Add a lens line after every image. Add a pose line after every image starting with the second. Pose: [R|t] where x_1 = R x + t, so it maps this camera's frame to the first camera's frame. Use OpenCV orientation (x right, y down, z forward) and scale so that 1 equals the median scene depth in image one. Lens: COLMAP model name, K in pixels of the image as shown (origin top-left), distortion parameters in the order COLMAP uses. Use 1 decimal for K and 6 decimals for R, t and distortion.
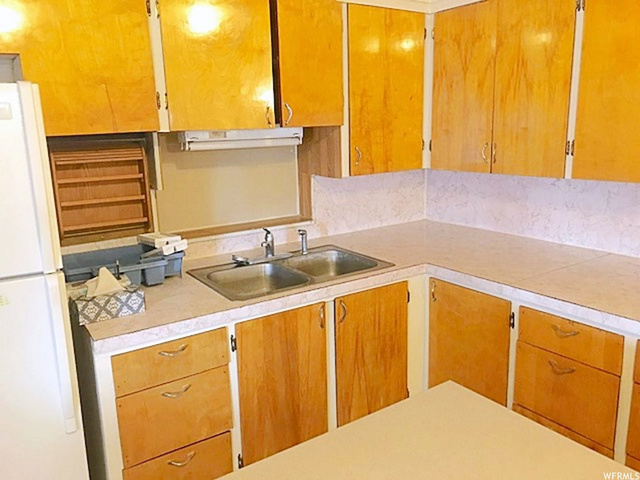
lens RADIAL K [[534.2, 0, 319.0], [0, 534.2, 234.4], [0, 0, 1]] dist [0.016212, -0.005381]
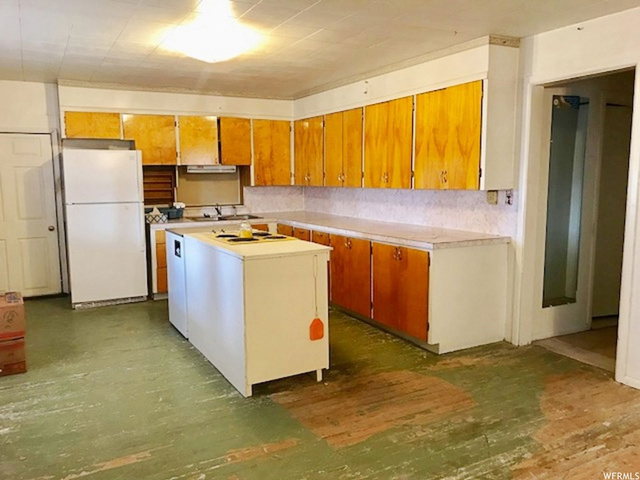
lens RADIAL K [[534.2, 0, 320.7], [0, 534.2, 244.1], [0, 0, 1]] dist [0.016212, -0.005381]
pose [[0.994435, 0.043240, -0.096071, 0.699184], [-0.048774, 0.997237, -0.056023, 0.324010], [0.093383, 0.060397, 0.993797, -1.612934]]
